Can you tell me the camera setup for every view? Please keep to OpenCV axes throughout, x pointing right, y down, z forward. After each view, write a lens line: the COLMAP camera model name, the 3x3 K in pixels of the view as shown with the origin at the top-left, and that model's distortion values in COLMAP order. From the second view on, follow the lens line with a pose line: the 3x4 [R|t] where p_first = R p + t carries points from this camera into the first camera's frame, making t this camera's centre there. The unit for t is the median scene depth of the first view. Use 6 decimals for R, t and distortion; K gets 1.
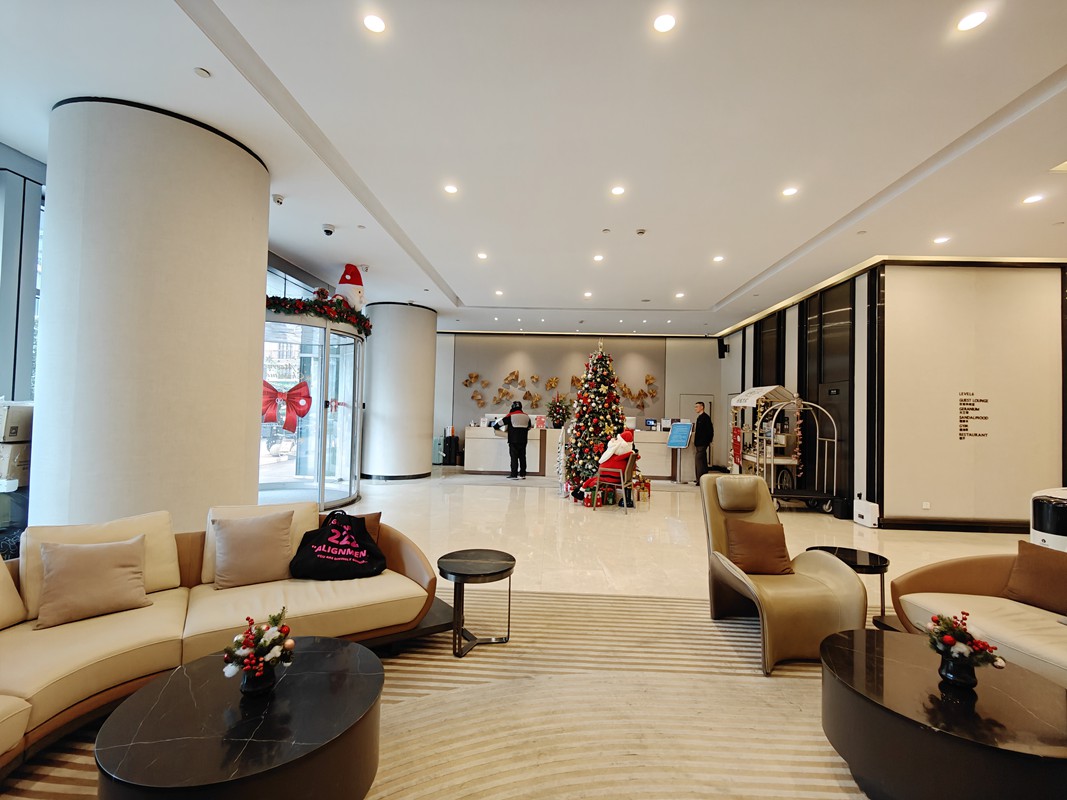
lens RADIAL K [[466.6, 0, 533.5], [0, 466.6, 400.0], [0, 0, 1]] dist [0.000291, -0.007032]
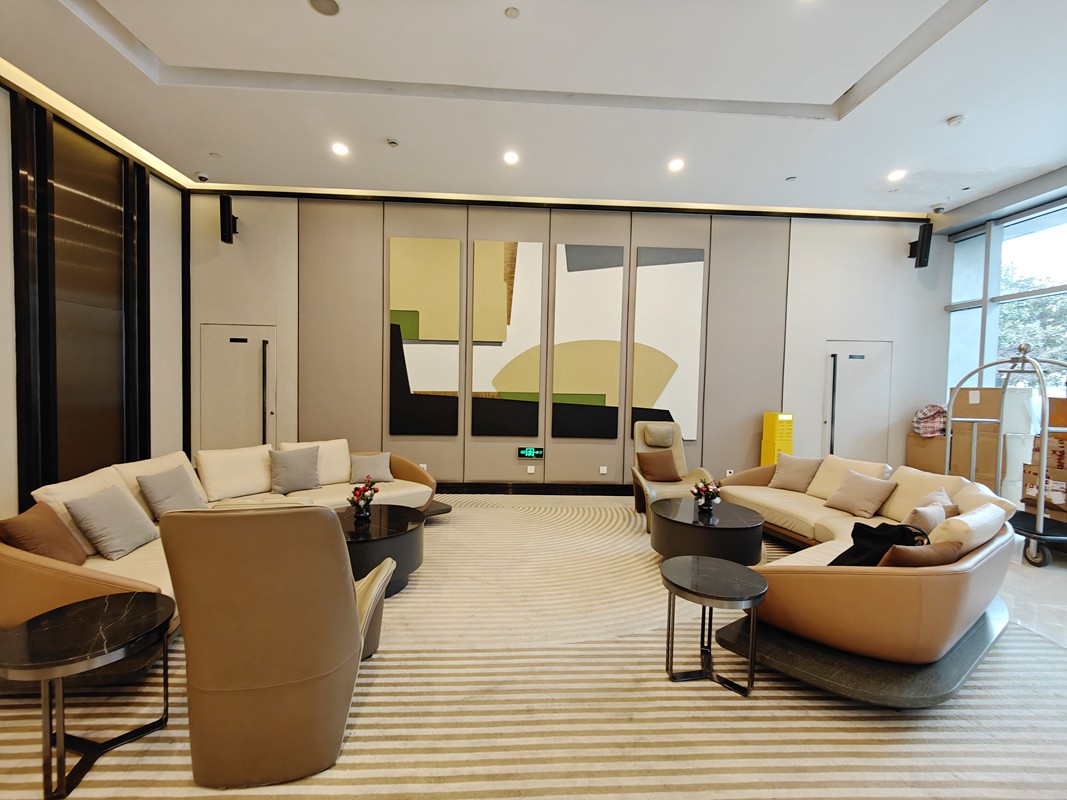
lens RADIAL K [[466.6, 0, 533.5], [0, 466.6, 400.0], [0, 0, 1]] dist [0.000291, -0.007032]
pose [[-0.994523, -0.039706, -0.096681, 0.272806], [-0.041451, 0.999011, 0.016107, 0.055100], [0.095946, 0.020026, -0.995185, 1.813645]]
